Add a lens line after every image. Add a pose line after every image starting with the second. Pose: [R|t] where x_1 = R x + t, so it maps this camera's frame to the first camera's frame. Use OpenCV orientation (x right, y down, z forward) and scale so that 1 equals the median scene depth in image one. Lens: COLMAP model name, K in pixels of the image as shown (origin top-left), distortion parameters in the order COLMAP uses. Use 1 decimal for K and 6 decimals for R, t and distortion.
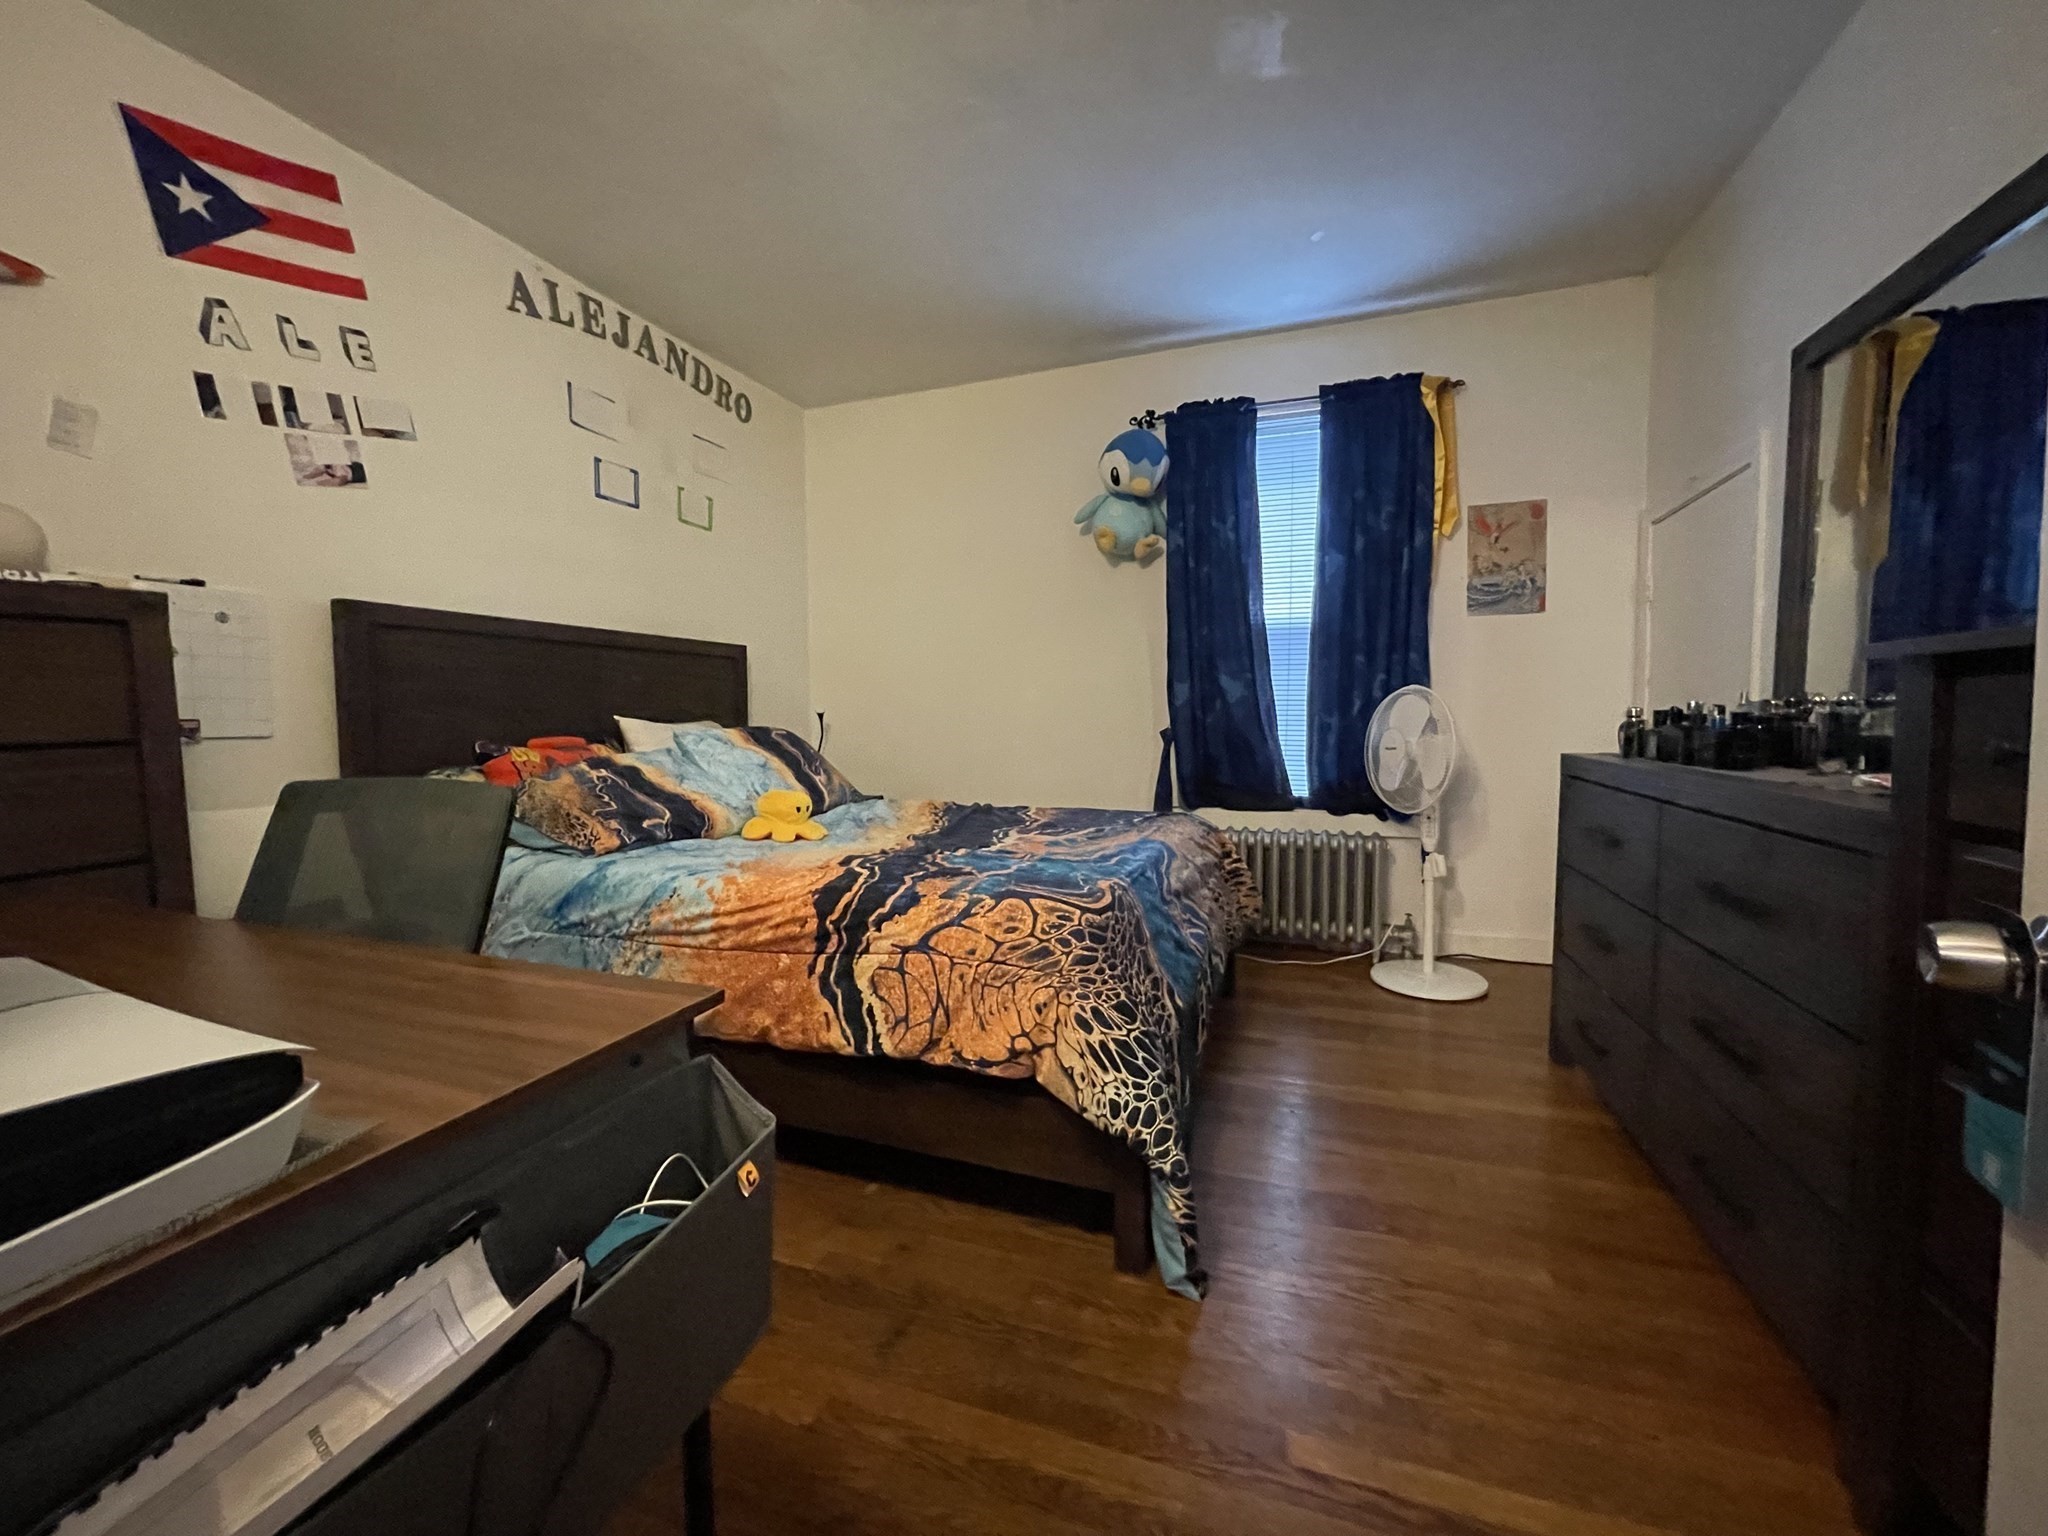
lens RADIAL K [[822.0, 0, 1021.3], [0, 822.0, 764.3], [0, 0, 1]] dist [-0.009239, -0.000151]
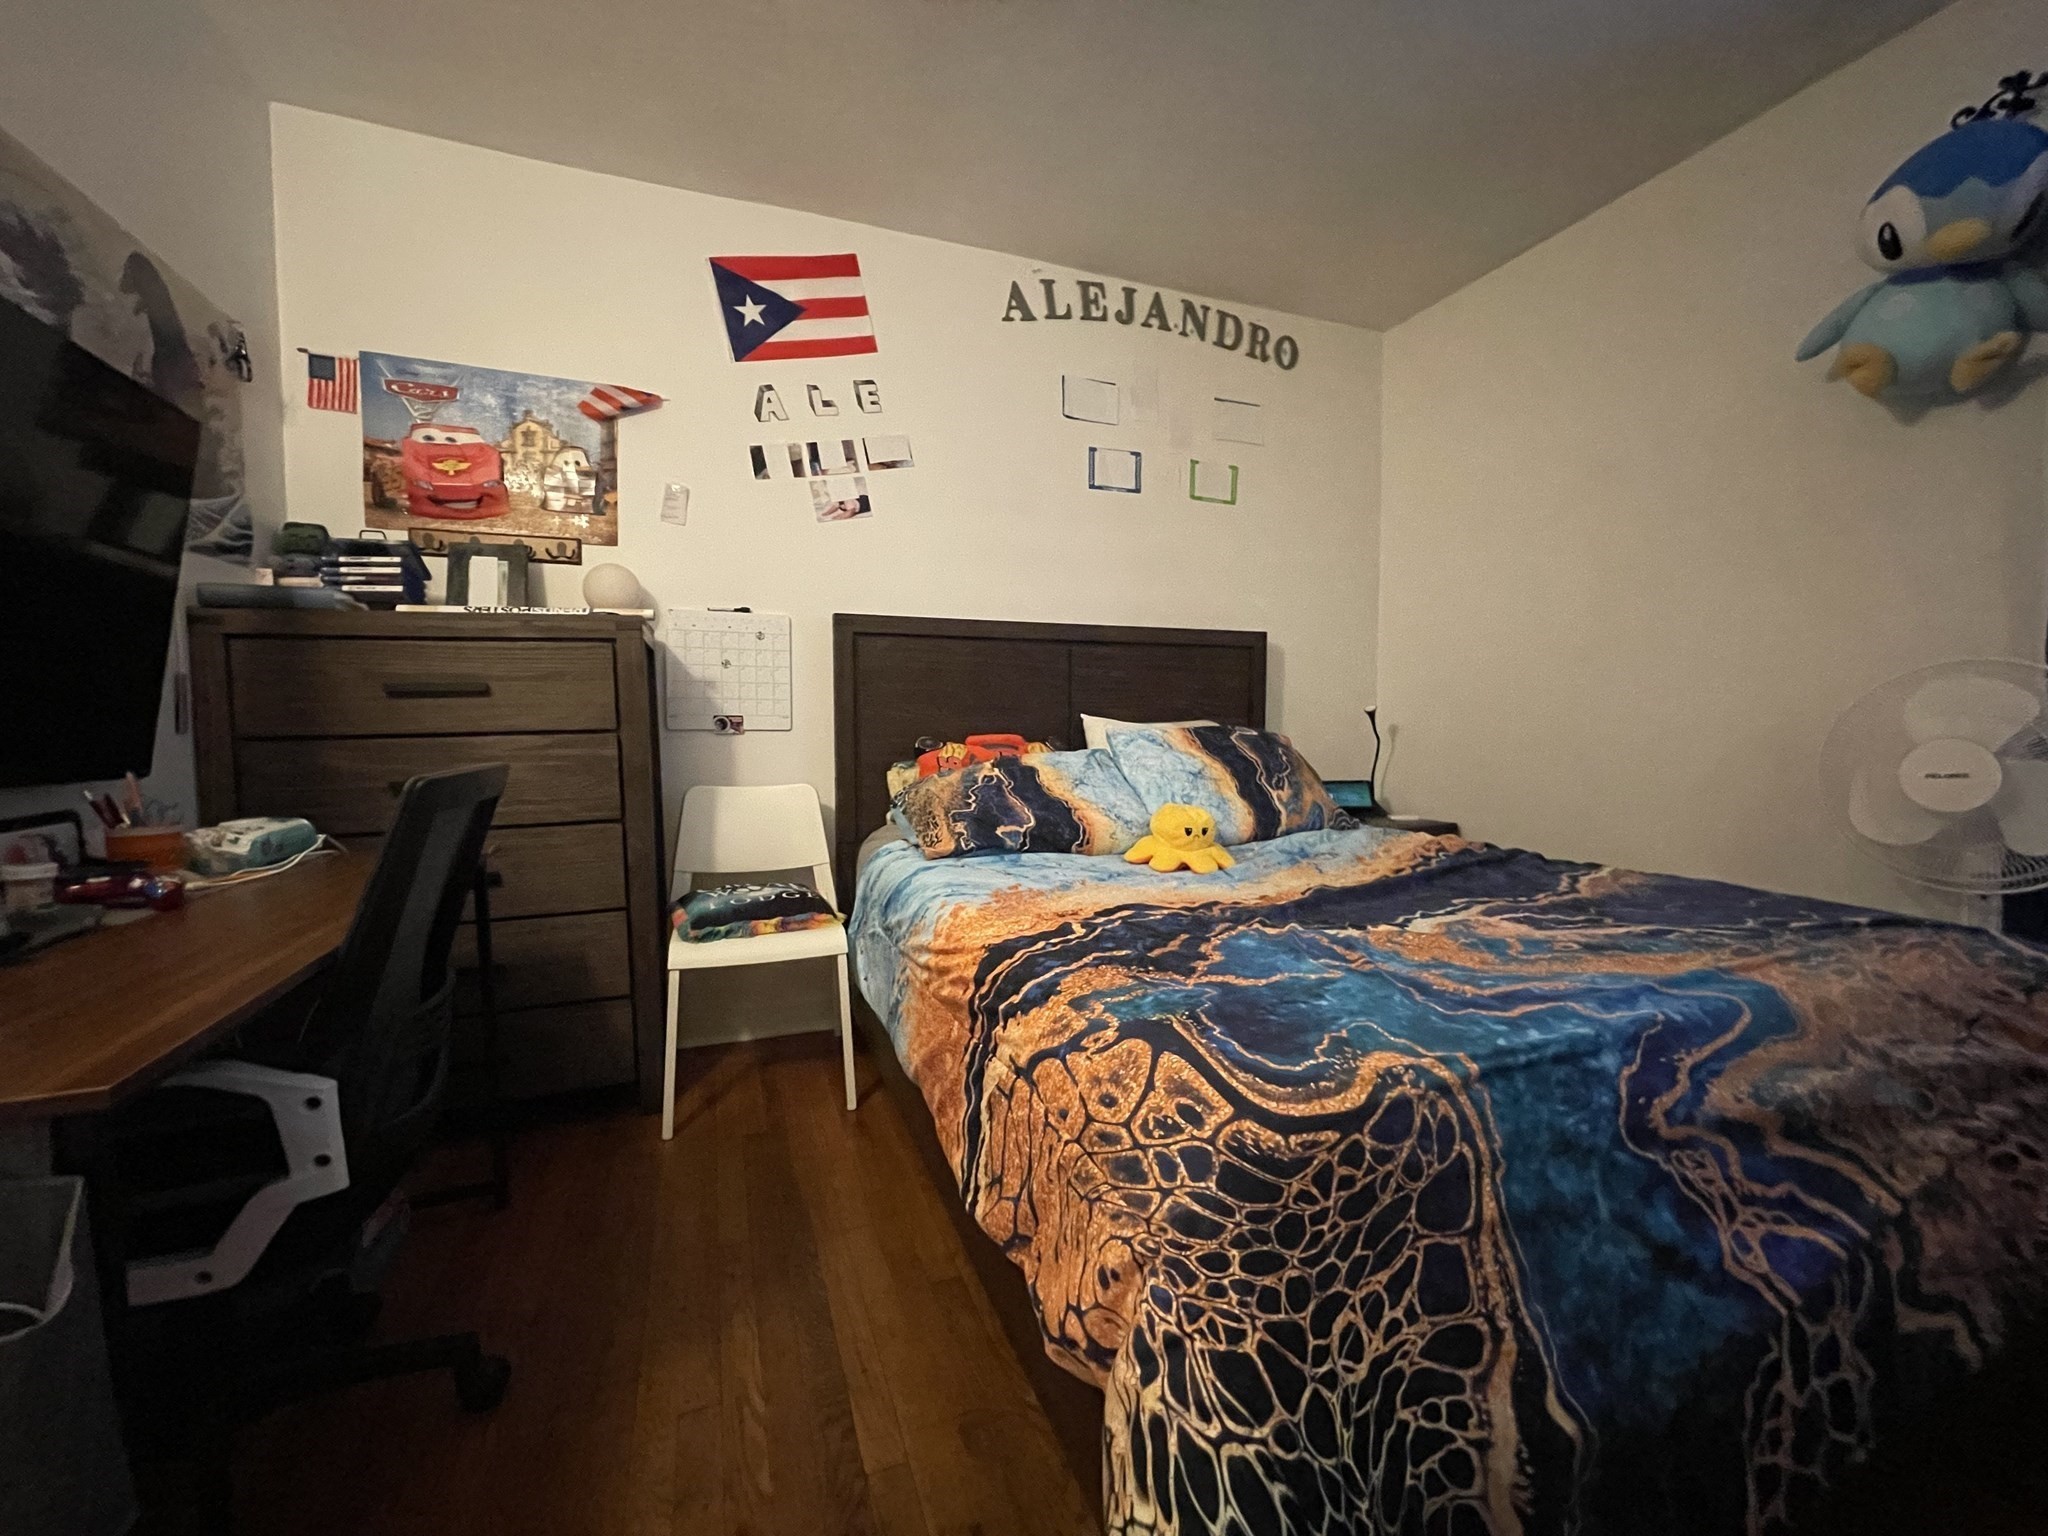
lens RADIAL K [[822.0, 0, 1020.4], [0, 822.0, 768.3], [0, 0, 1]] dist [-0.009239, -0.000151]
pose [[0.656385, 0.044157, -0.753133, 0.227638], [-0.045405, 0.998788, 0.018987, -0.013456], [0.753059, 0.021733, 0.657594, 0.403829]]
